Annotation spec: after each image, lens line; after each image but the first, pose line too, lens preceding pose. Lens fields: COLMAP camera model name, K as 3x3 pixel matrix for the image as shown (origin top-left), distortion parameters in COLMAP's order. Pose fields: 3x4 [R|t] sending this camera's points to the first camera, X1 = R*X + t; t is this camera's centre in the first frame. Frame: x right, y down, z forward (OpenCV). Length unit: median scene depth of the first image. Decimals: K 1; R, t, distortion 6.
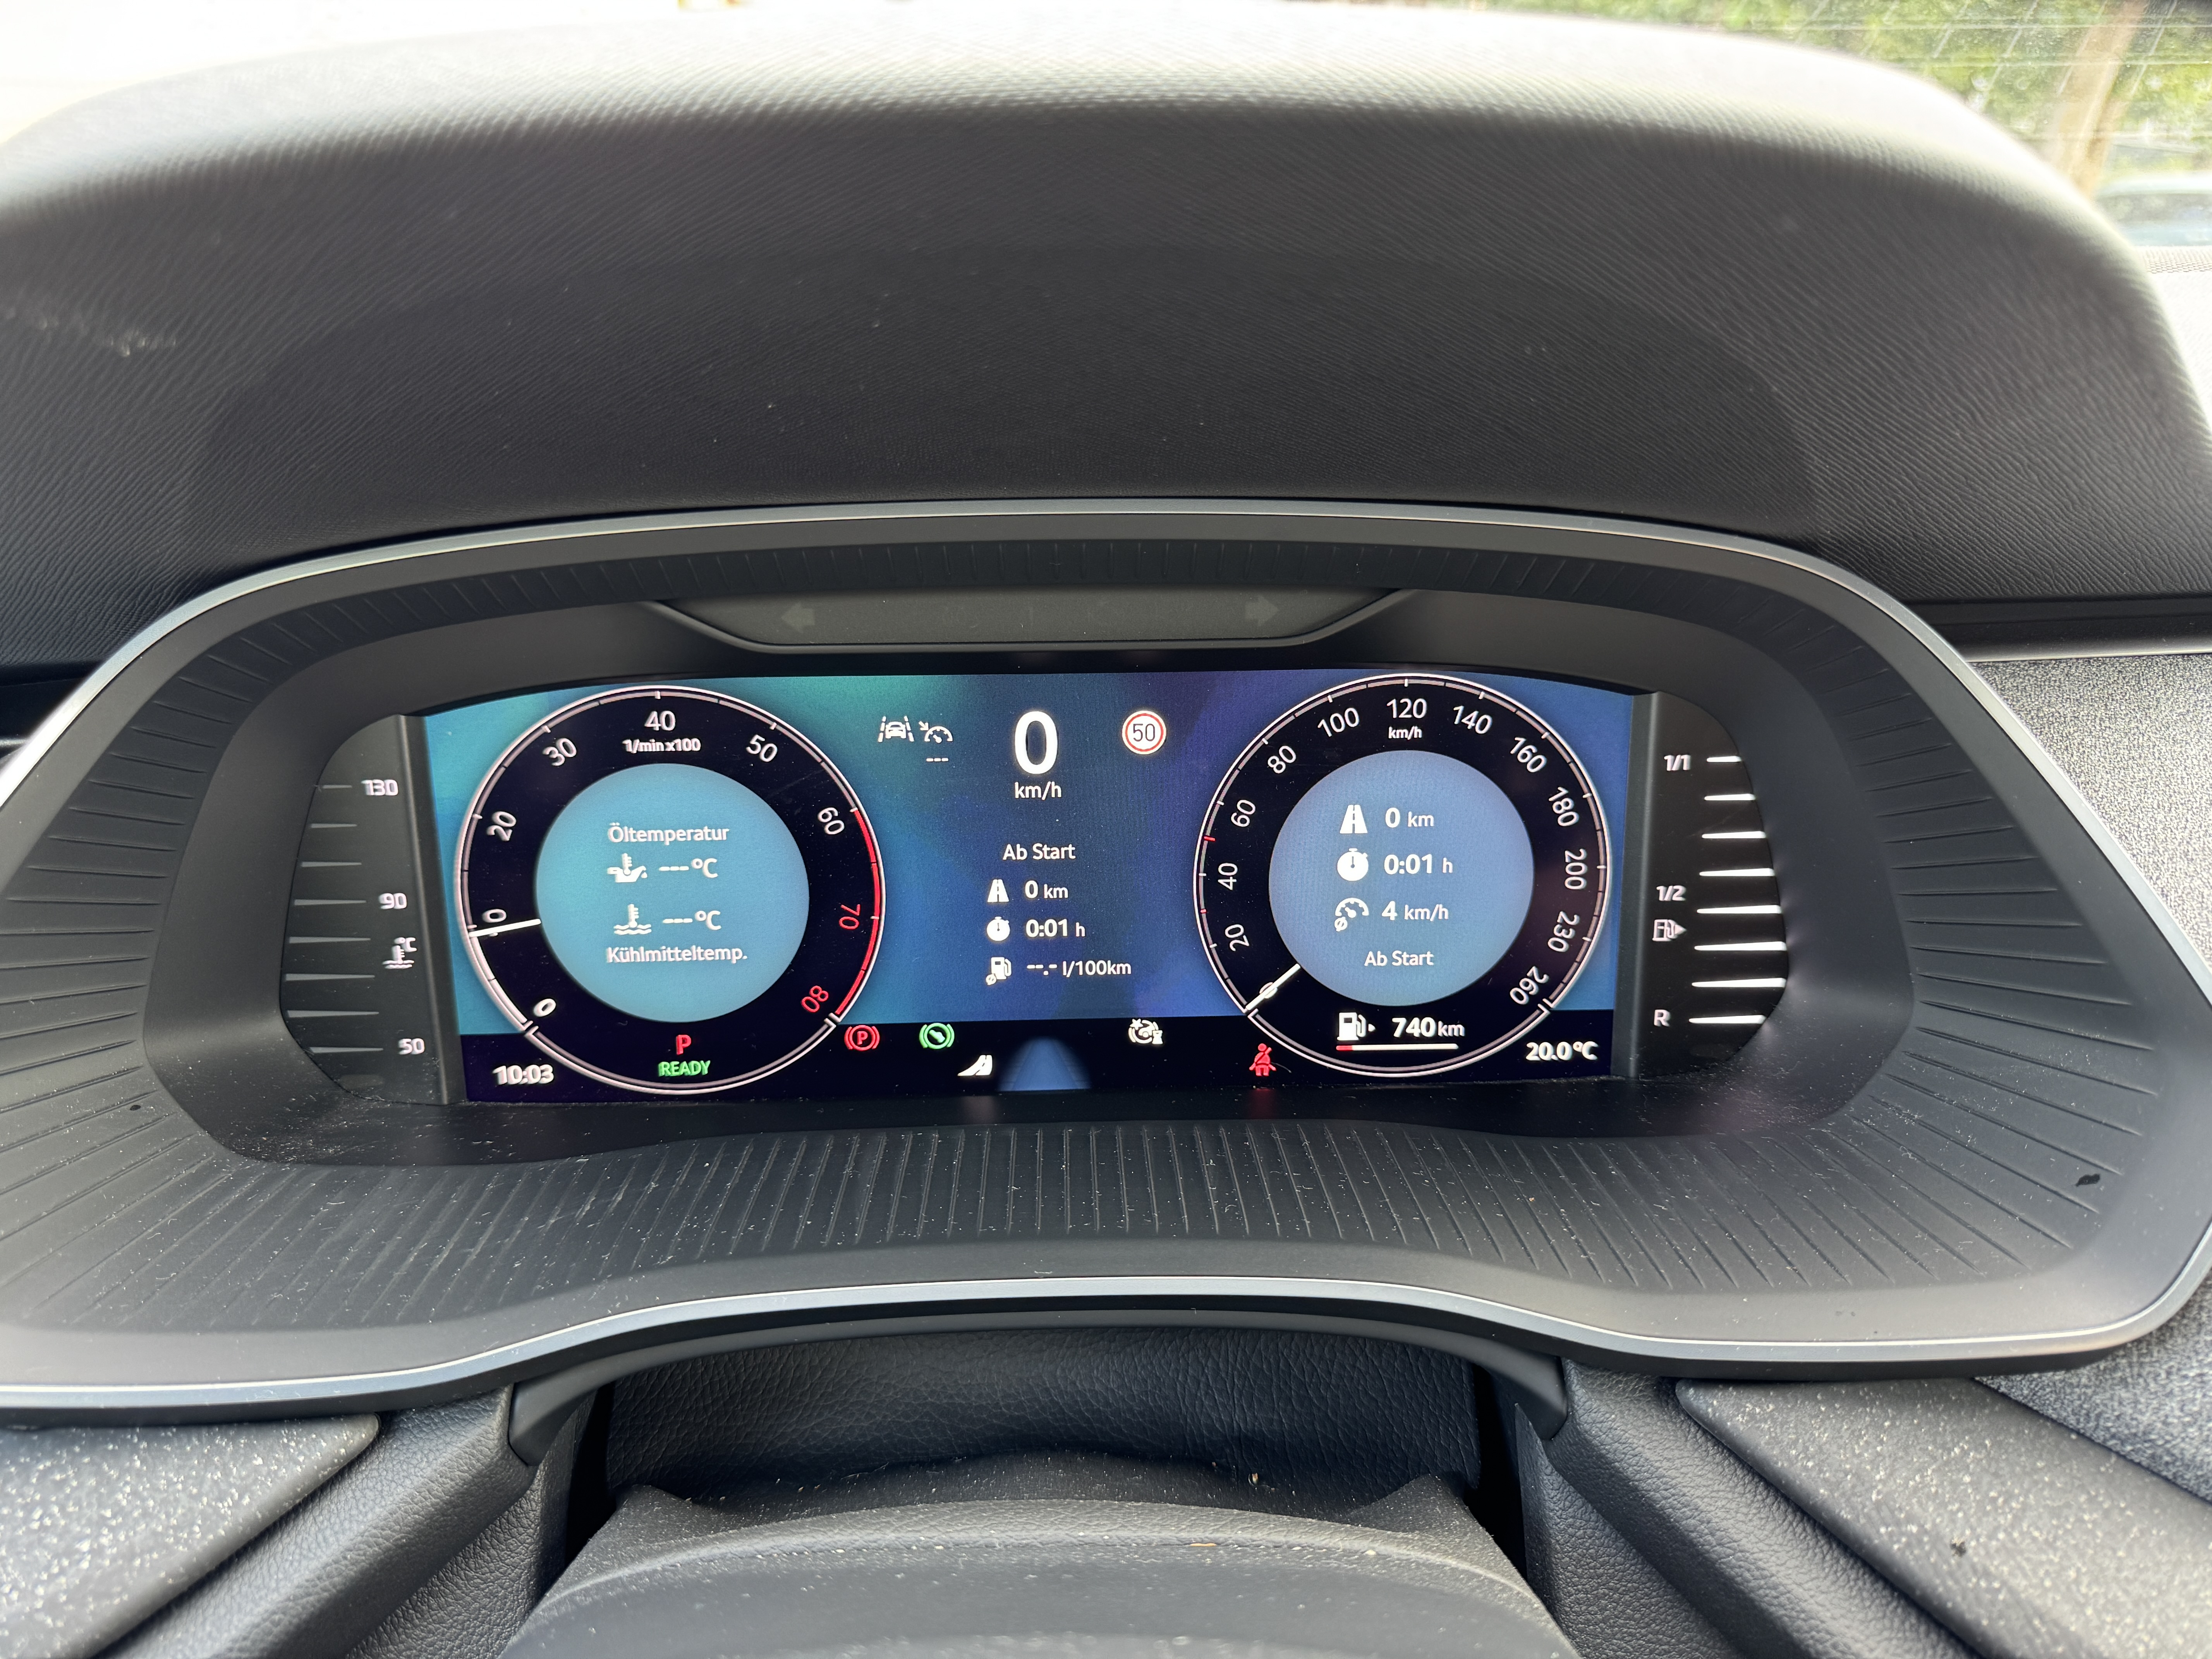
lens RADIAL K [[1574.4, 0, 1102.9], [0, 1574.4, 826.7], [0, 0, 1]] dist [-0.000615, -0.025206]
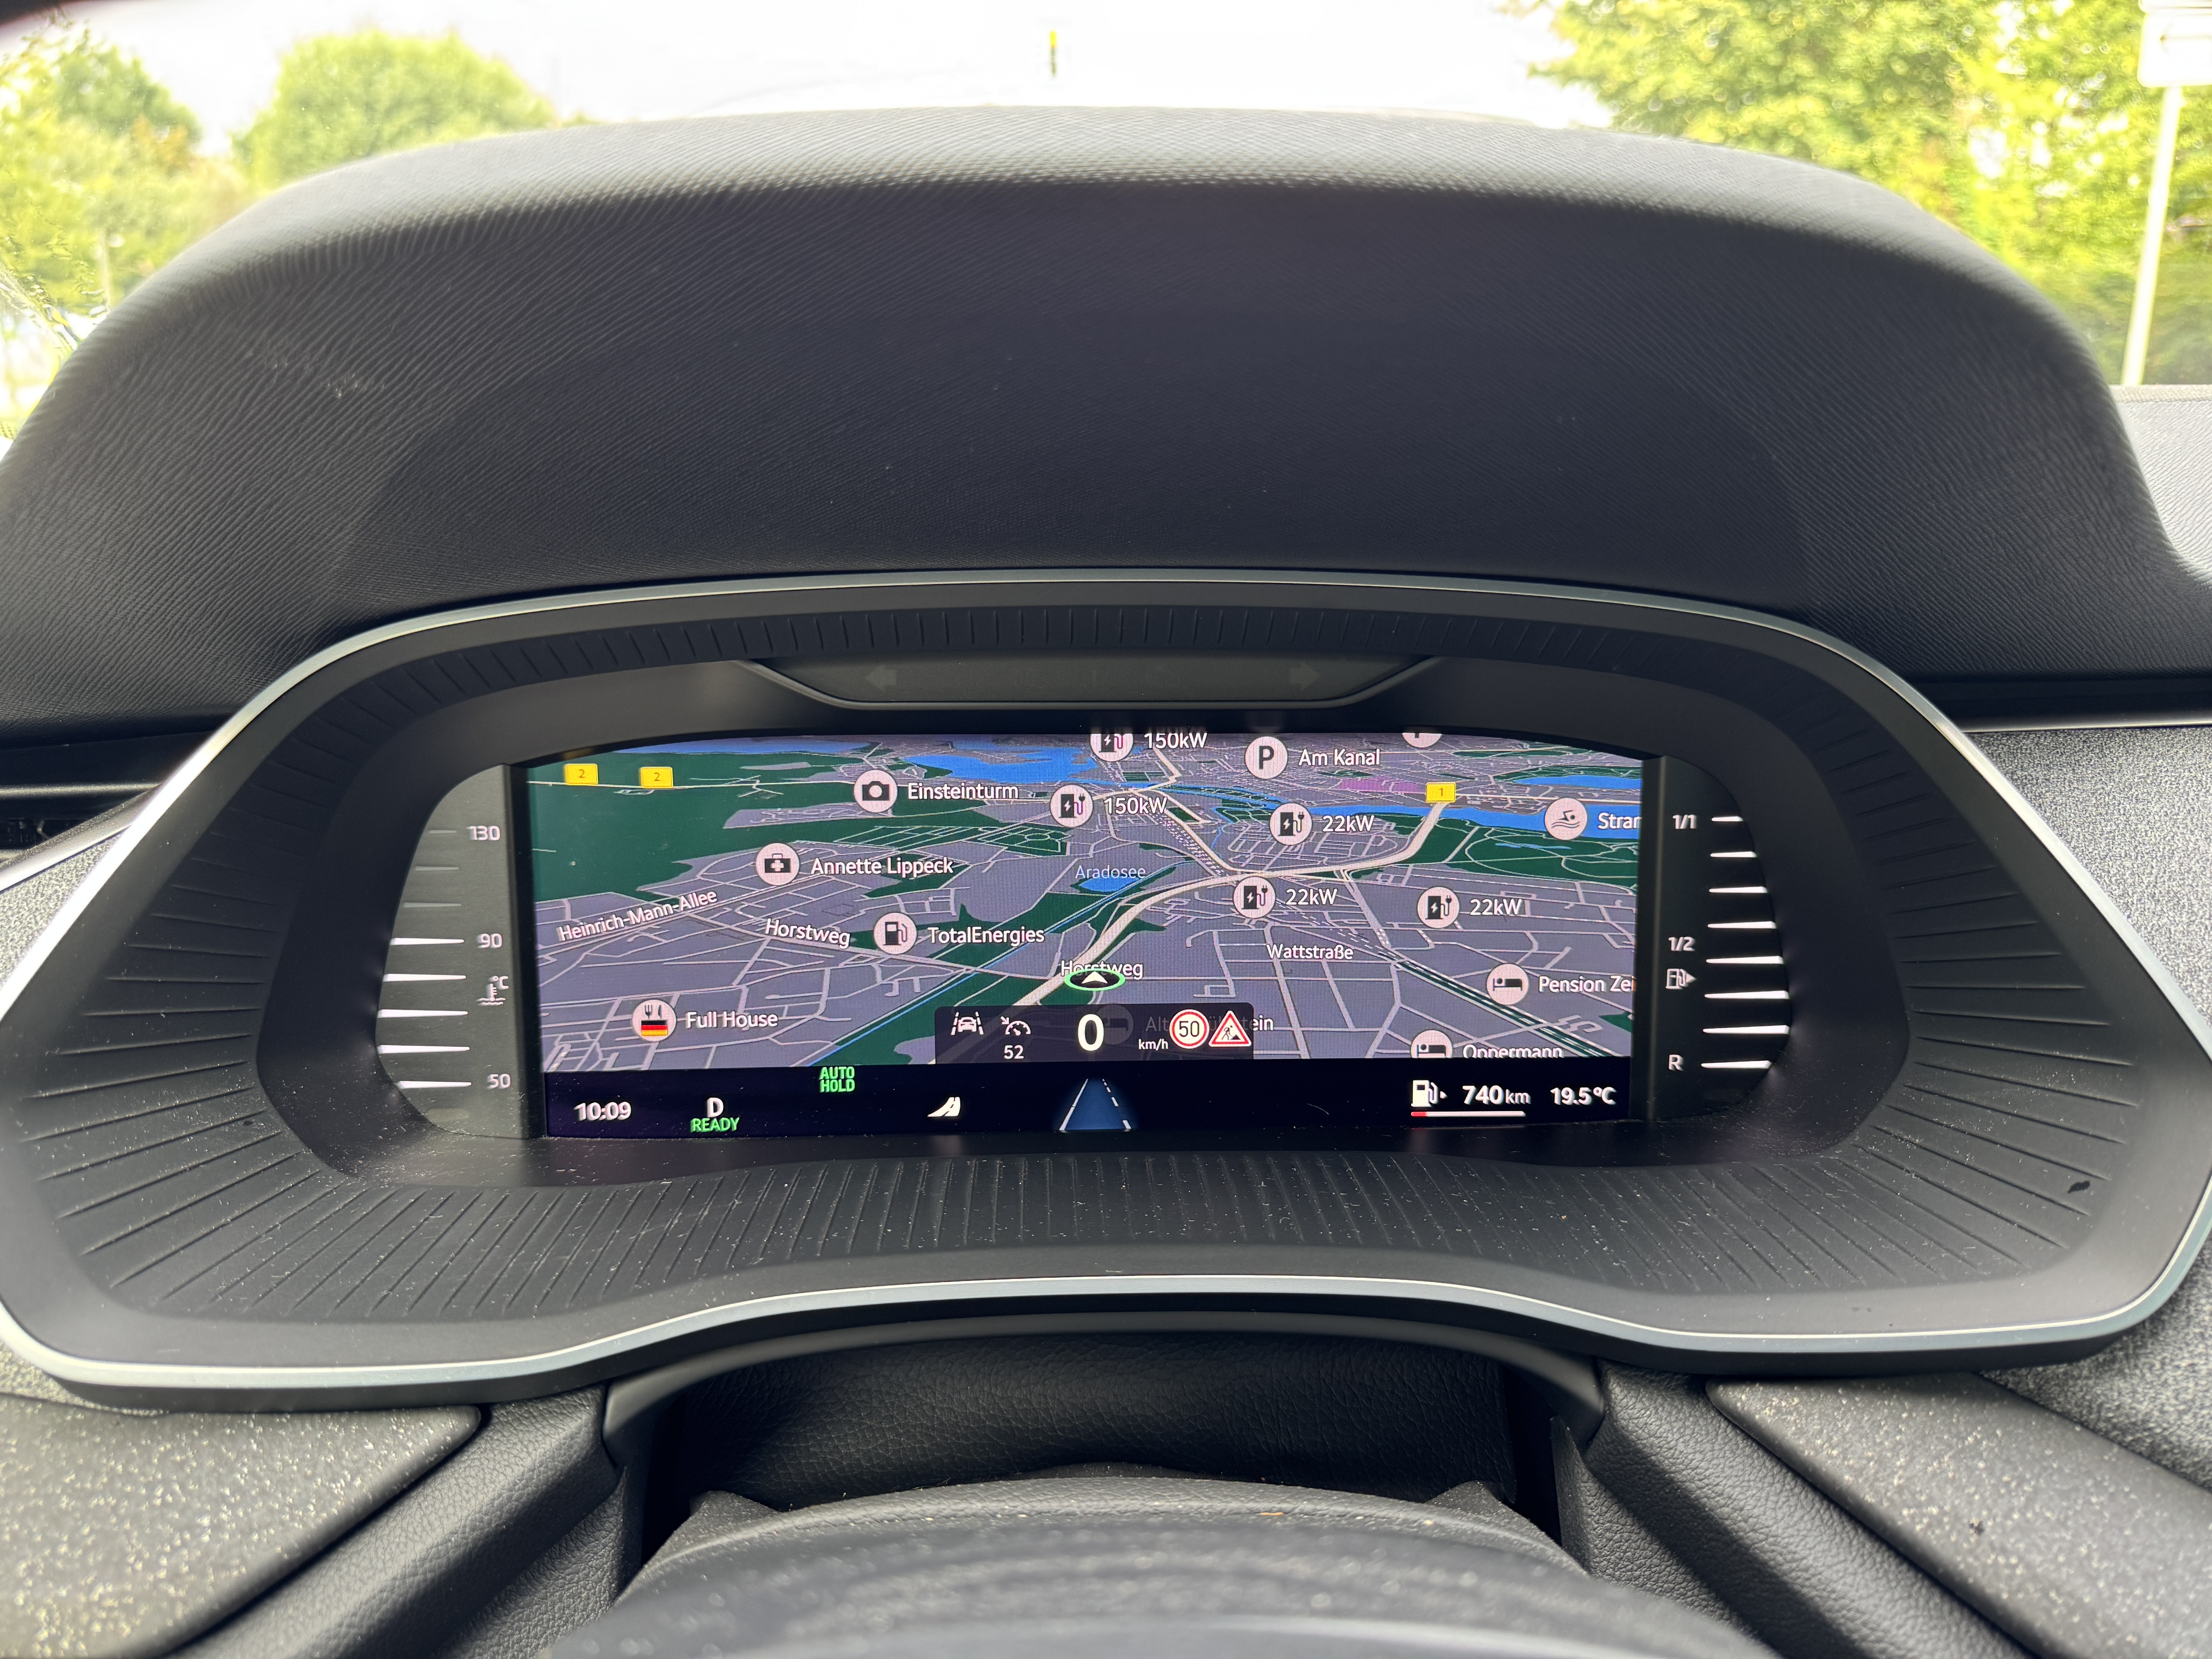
lens RADIAL K [[1574.4, 0, 1103.5], [0, 1574.4, 848.7], [0, 0, 1]] dist [-0.000615, -0.025206]
pose [[0.999823, 0.007297, 0.017317, -0.066723], [-0.005726, 0.996008, -0.089075, 0.094753], [-0.017898, 0.088960, 0.995874, -0.088545]]
